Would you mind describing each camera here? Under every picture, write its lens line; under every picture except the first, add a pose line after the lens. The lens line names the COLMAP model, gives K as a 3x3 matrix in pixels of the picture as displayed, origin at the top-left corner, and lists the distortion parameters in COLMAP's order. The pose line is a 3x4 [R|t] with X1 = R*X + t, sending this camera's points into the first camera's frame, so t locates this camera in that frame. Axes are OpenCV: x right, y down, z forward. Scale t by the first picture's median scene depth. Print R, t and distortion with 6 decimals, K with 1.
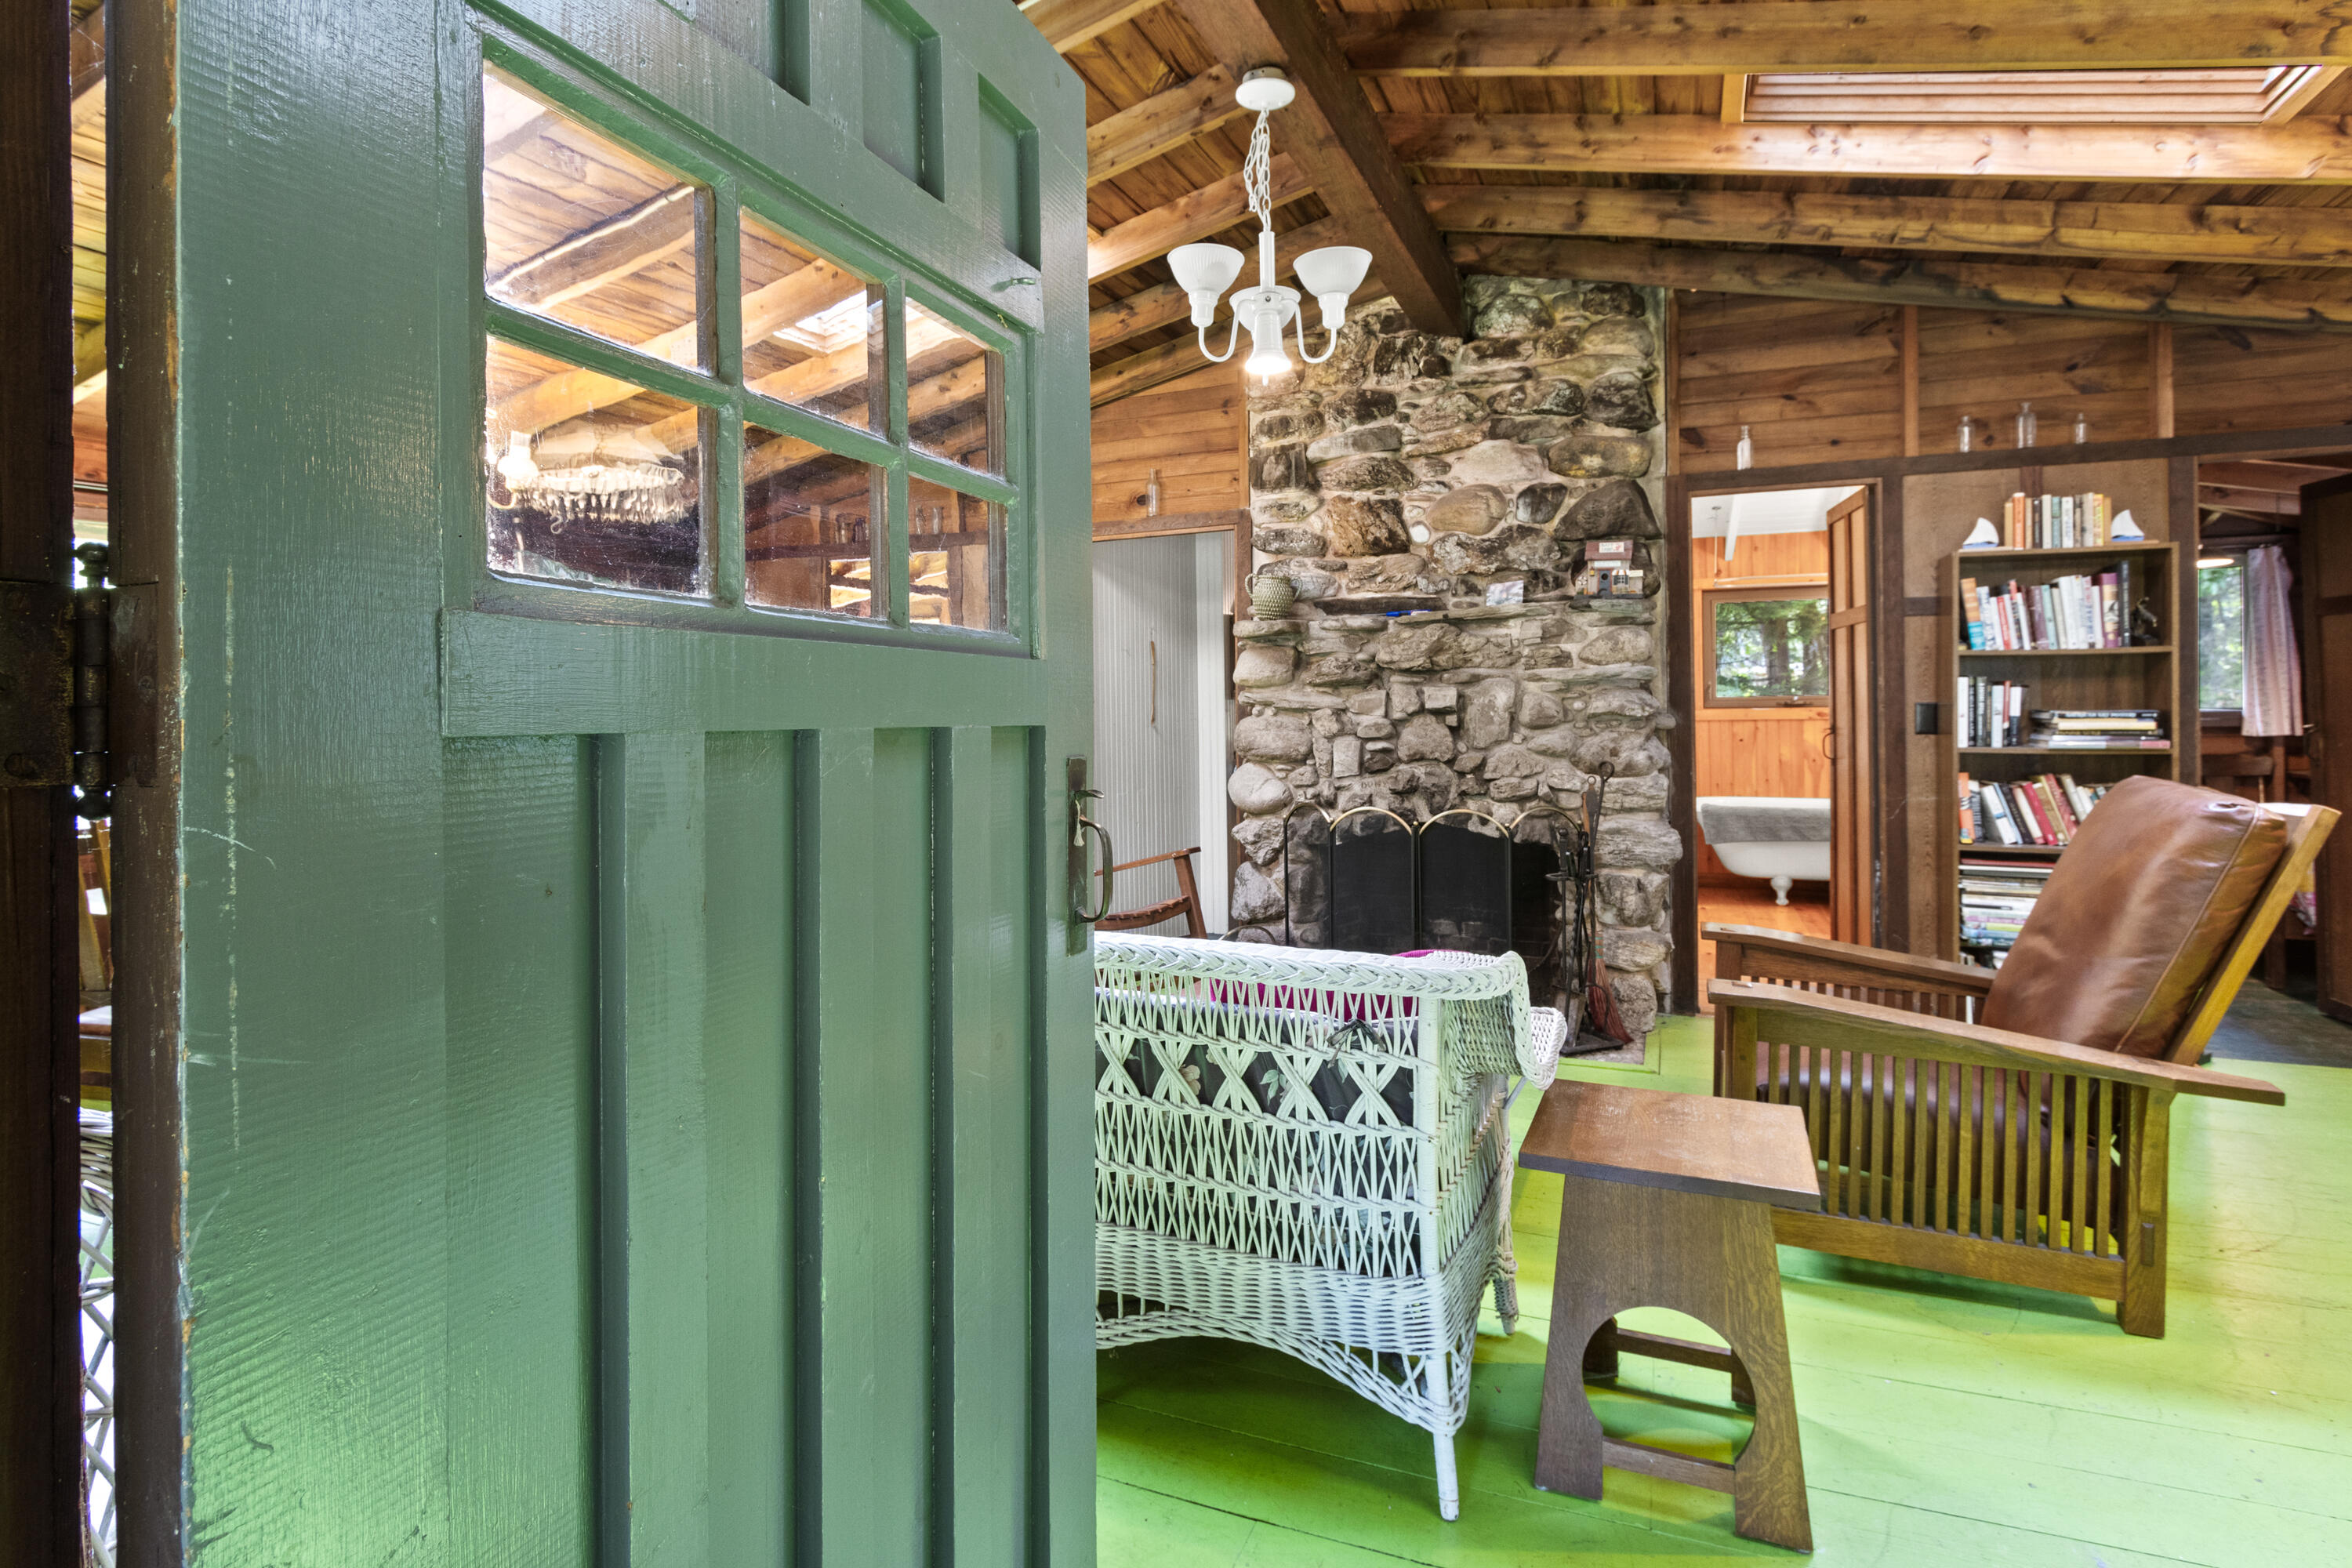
lens RADIAL K [[1148.2, 0, 1176.2], [0, 1148.2, 721.4], [0, 0, 1]] dist [0.001288, 0.000416]
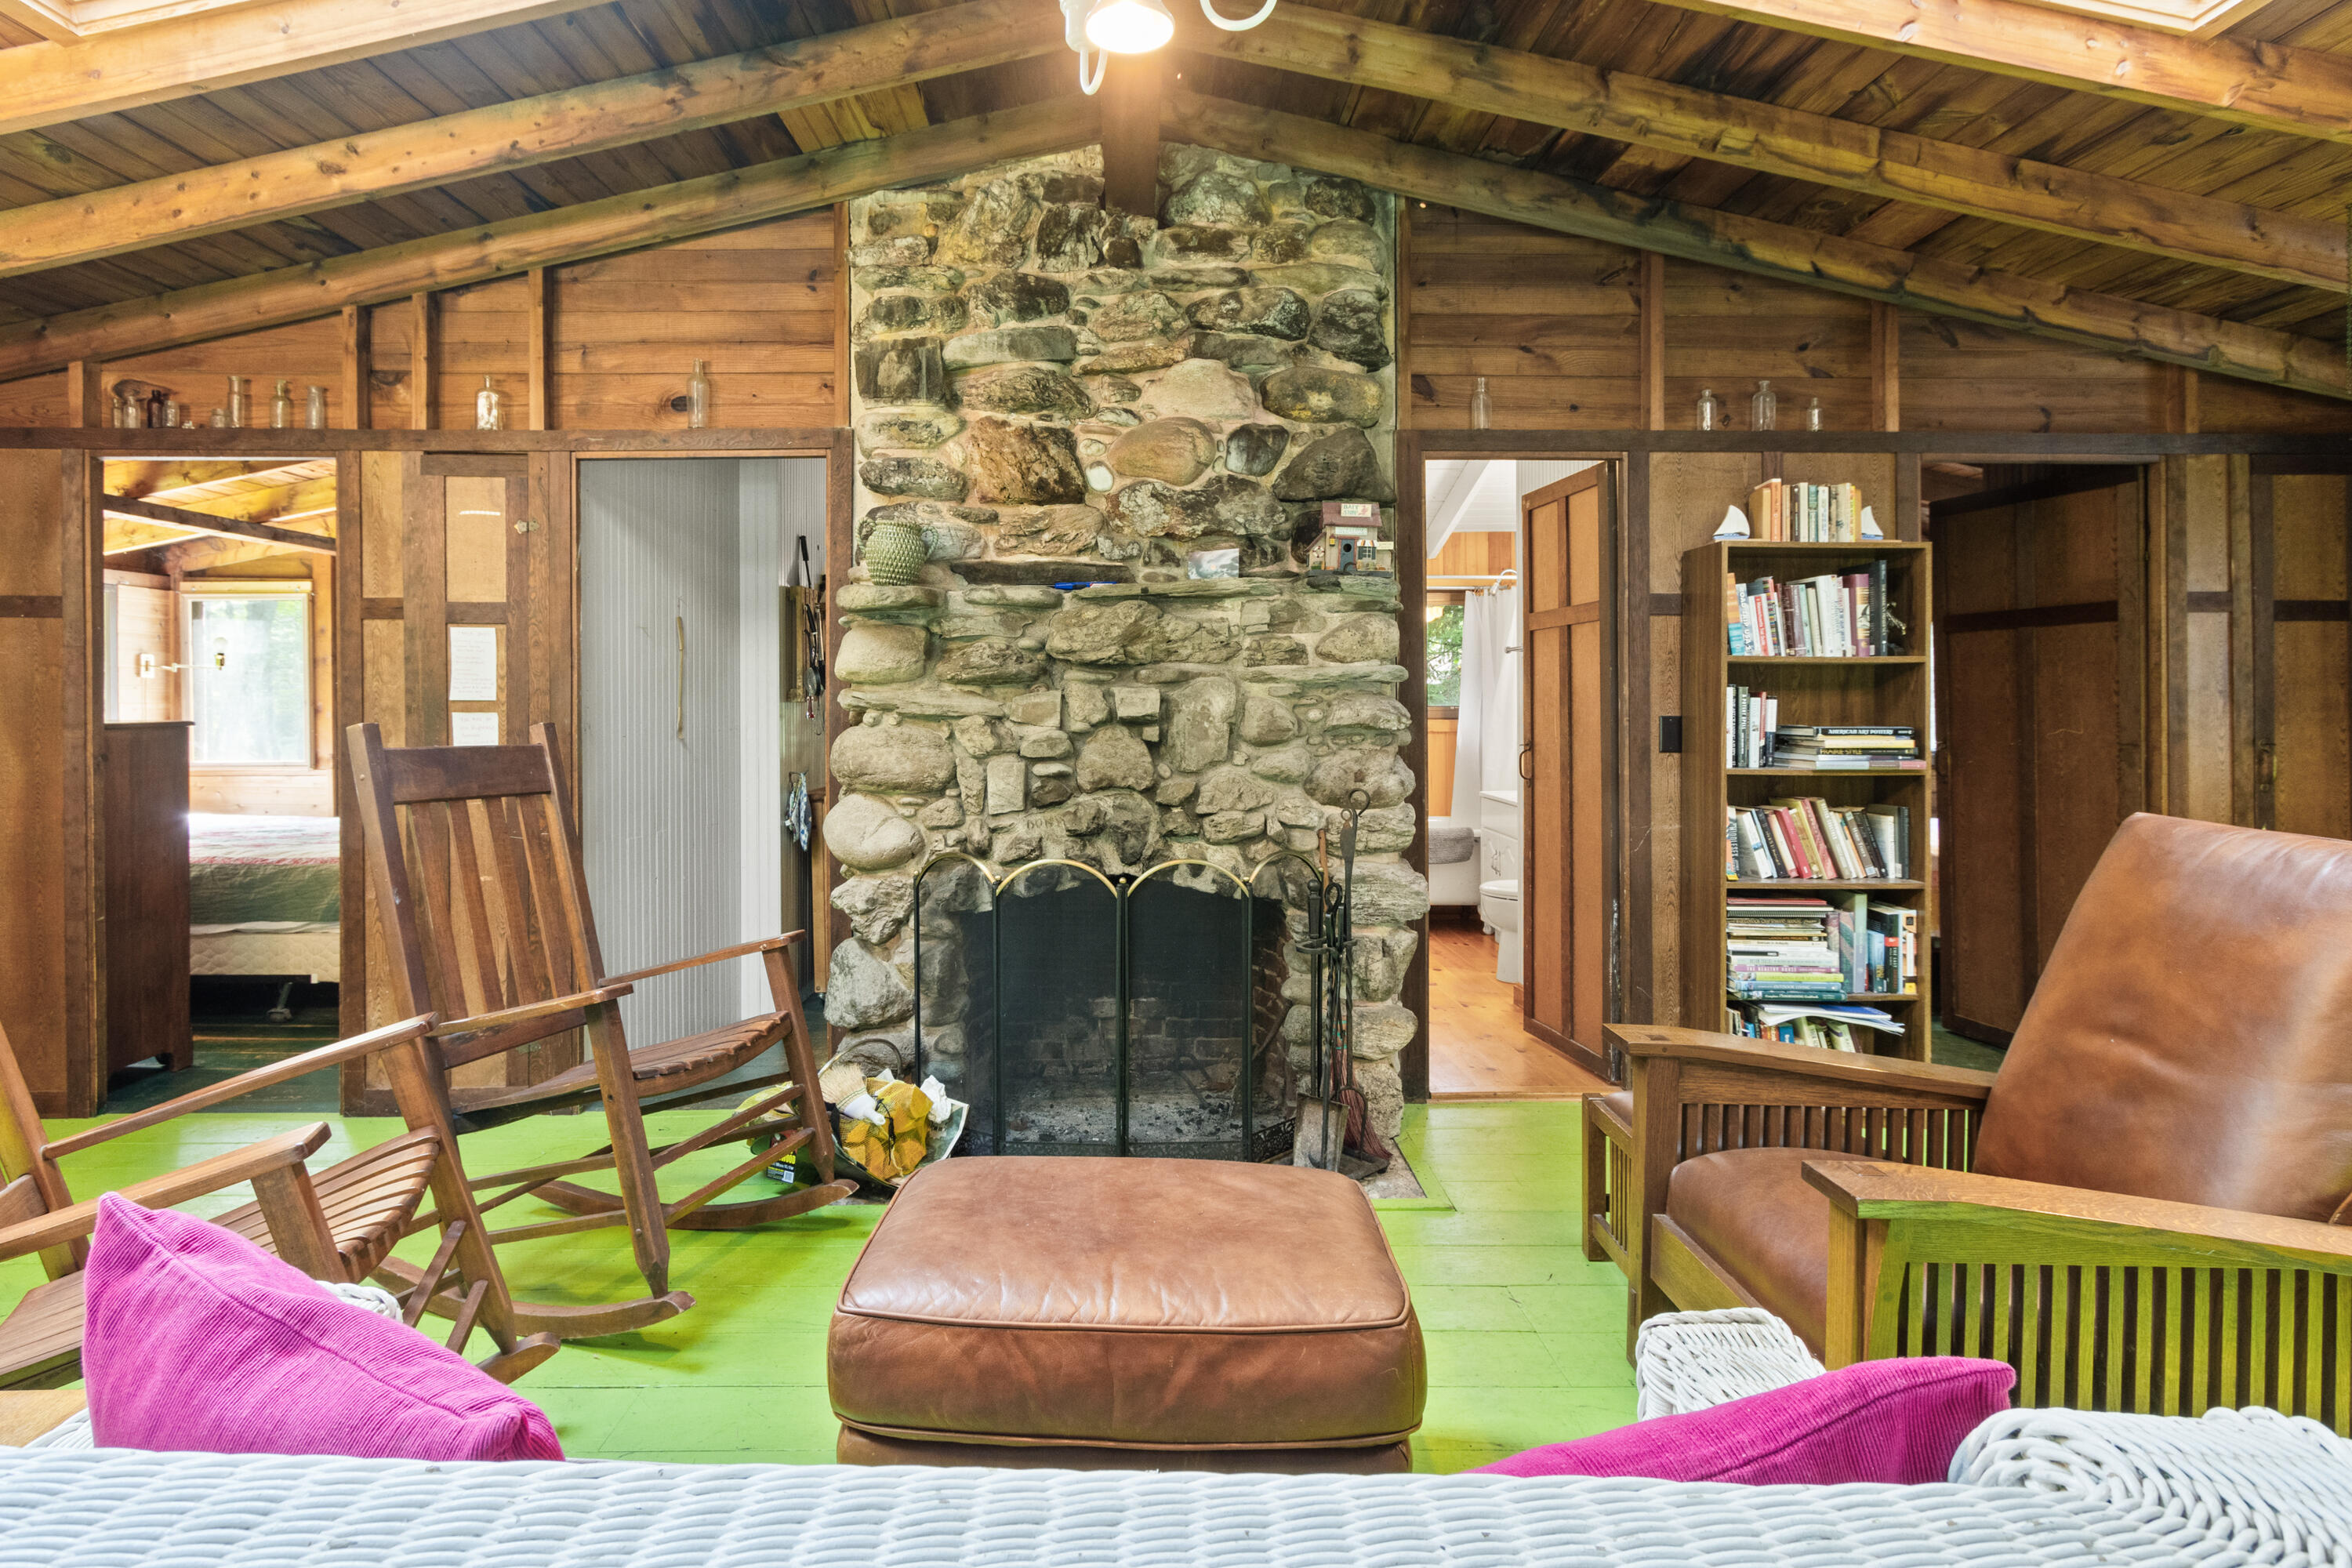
lens RADIAL K [[1278.2, 0, 1171.6], [0, 1278.2, 715.5], [0, 0, 1]] dist [0.003589, 0.001187]
pose [[0.924451, 0.010345, 0.381160, -0.057838], [-0.005370, 0.999886, -0.014115, -0.001043], [-0.381263, 0.011002, 0.924401, 0.243828]]
